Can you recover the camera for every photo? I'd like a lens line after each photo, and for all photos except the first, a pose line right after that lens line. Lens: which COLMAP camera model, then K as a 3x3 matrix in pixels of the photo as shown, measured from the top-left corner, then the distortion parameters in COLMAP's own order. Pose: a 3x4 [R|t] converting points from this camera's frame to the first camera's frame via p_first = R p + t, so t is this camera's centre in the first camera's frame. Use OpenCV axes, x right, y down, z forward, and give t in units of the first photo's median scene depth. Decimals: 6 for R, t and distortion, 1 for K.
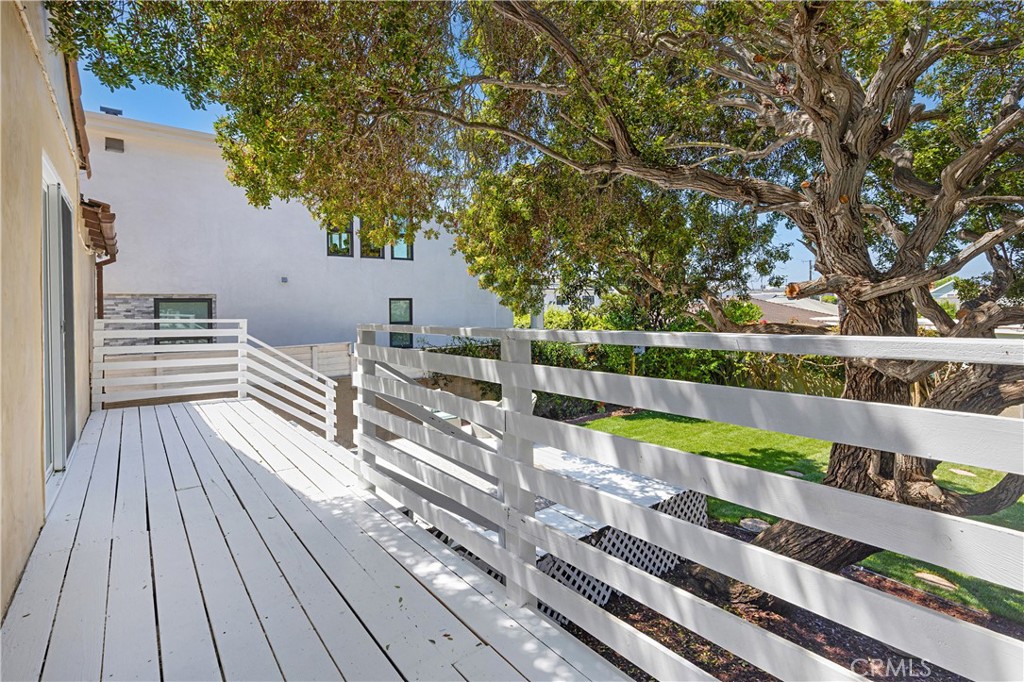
lens RADIAL K [[487.6, 0, 526.6], [0, 487.6, 315.2], [0, 0, 1]] dist [0.003306, 0.000157]
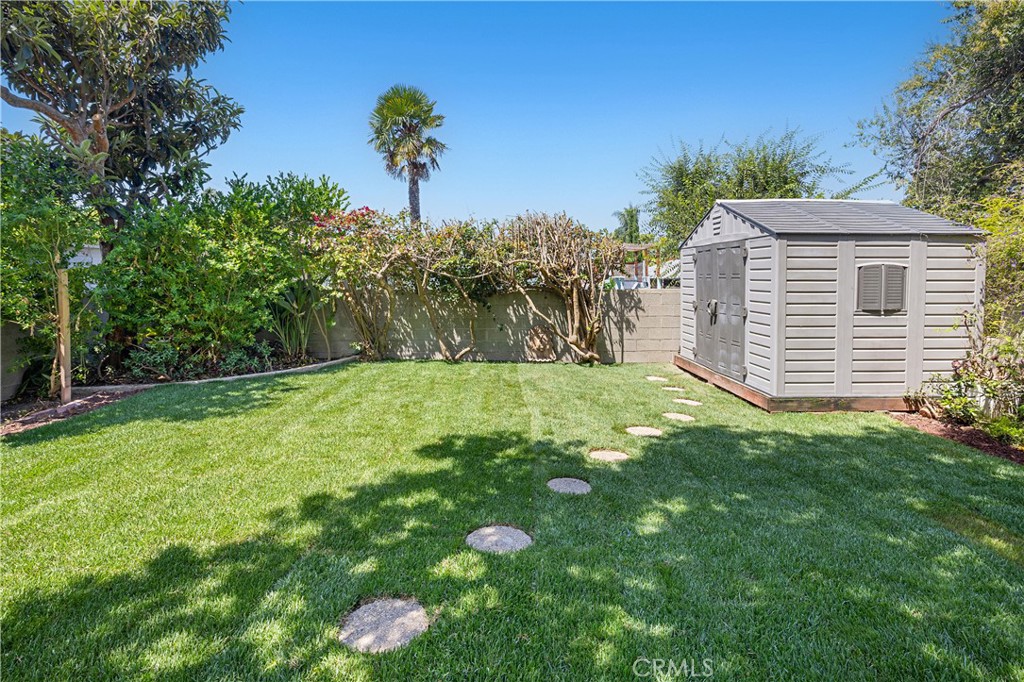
lens RADIAL K [[533.9, 0, 512.7], [0, 533.9, 335.9], [0, 0, 1]] dist [-0.000327, 0.000614]
pose [[0.655577, -0.070354, 0.751844, 0.138205], [-0.004313, 0.995285, 0.096895, 0.099856], [-0.755116, -0.066765, 0.652182, 0.487369]]
